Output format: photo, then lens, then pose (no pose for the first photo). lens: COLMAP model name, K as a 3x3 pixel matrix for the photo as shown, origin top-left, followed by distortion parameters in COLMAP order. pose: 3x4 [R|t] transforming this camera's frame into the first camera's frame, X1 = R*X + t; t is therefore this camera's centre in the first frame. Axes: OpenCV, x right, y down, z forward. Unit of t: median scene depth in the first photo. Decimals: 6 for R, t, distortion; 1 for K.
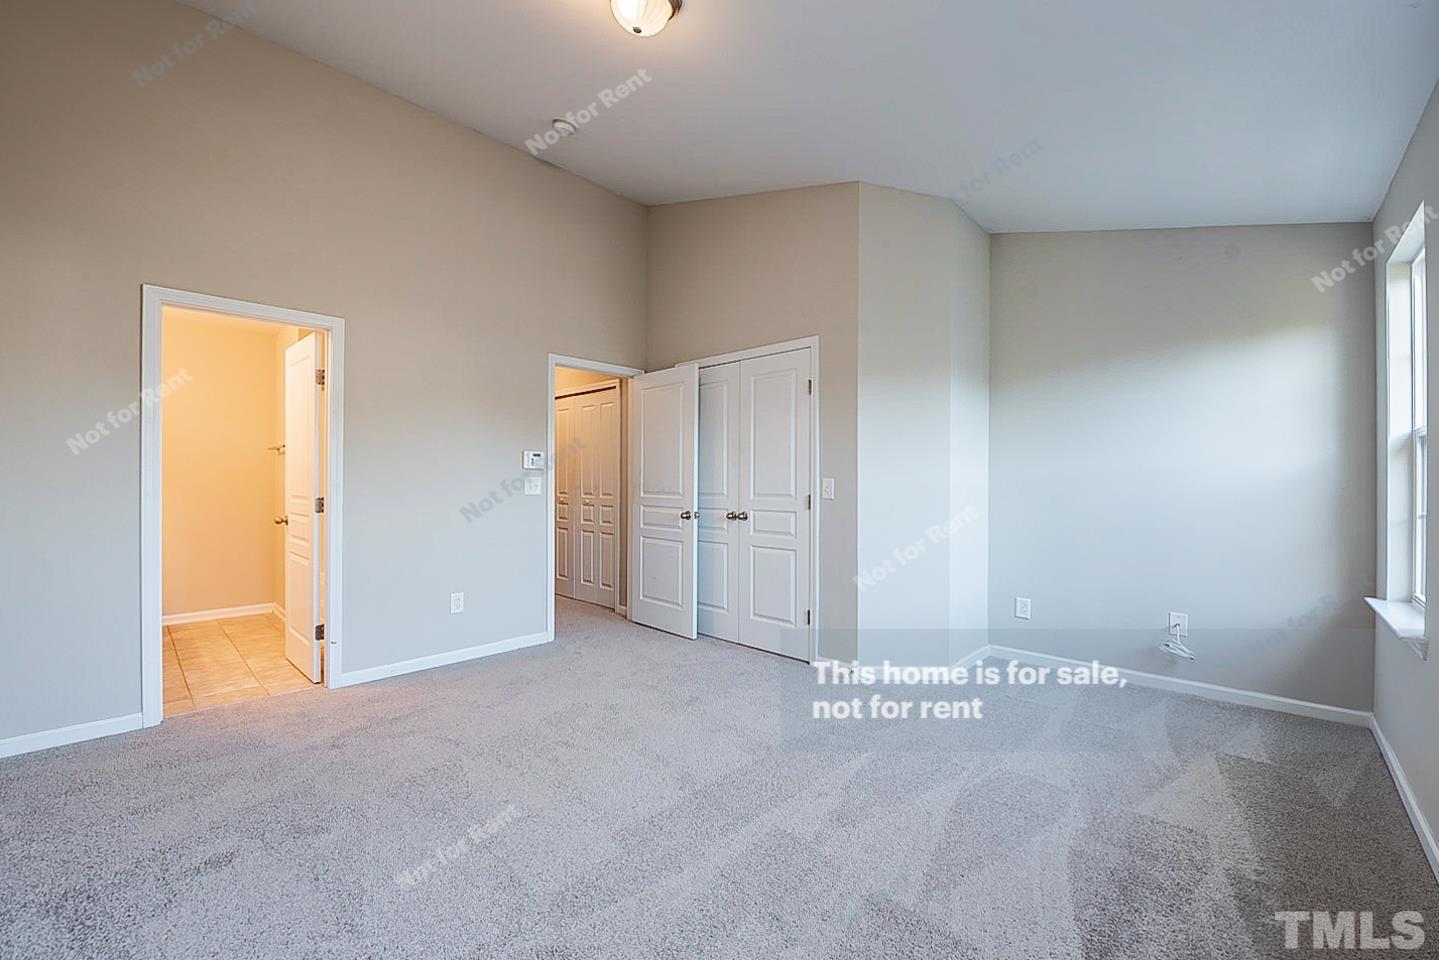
lens RADIAL K [[577.2, 0, 718.1], [0, 577.2, 482.7], [0, 0, 1]] dist [-0.000406, -0.000089]
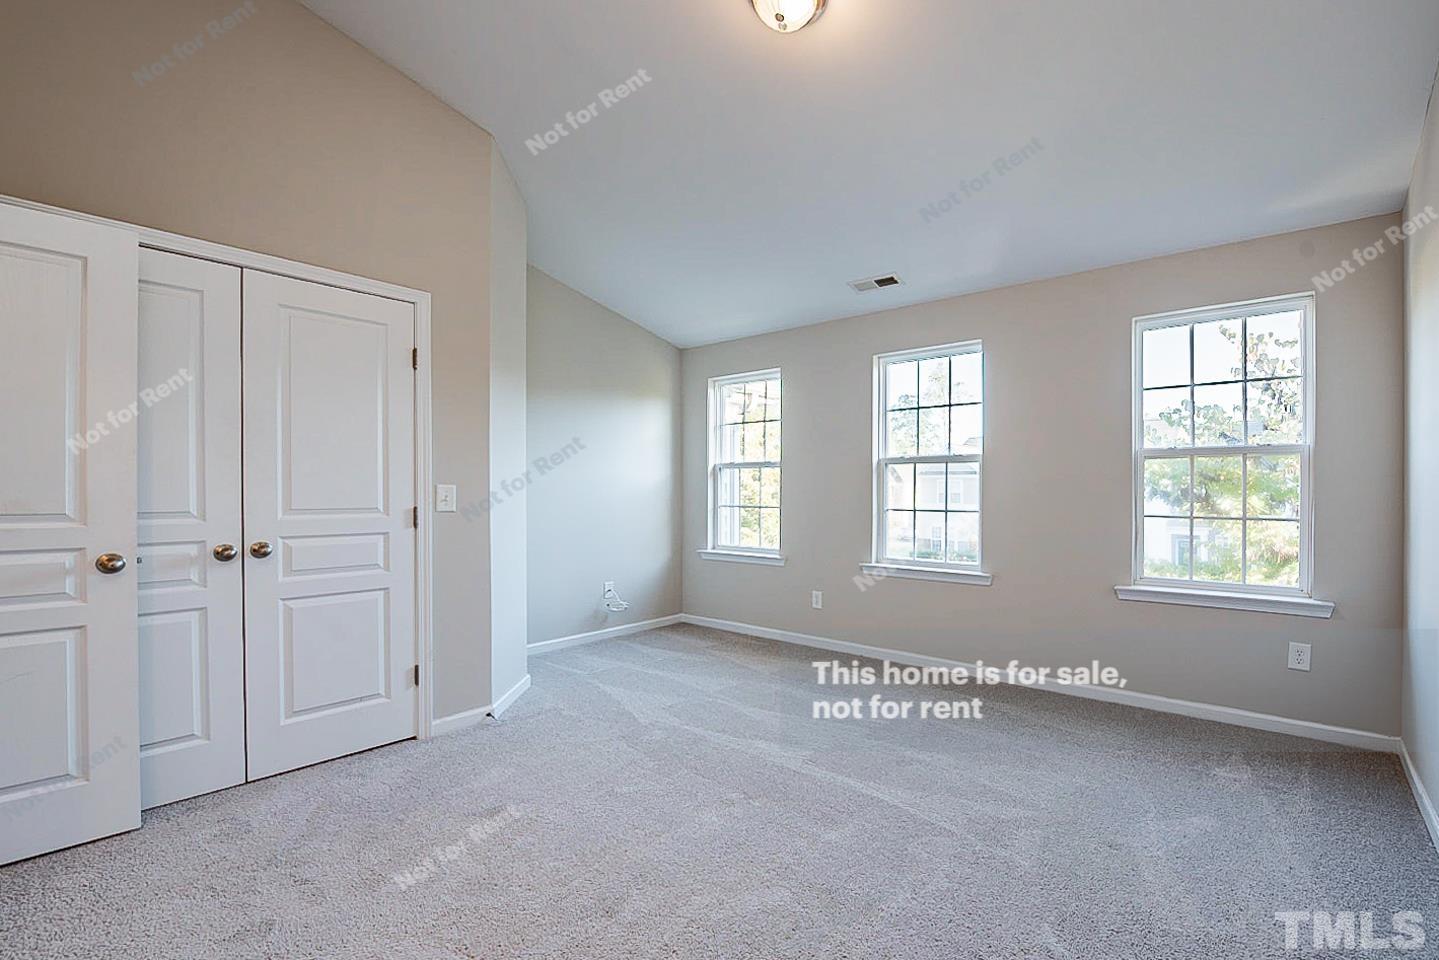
lens RADIAL K [[673.9, 0, 722.1], [0, 673.9, 497.6], [0, 0, 1]] dist [-0.000925, -0.000163]
pose [[-0.053318, -0.011416, 0.998512, -0.721000], [0.001378, 0.999933, 0.011506, 0.000039], [-0.998577, 0.001990, -0.053298, 0.669852]]
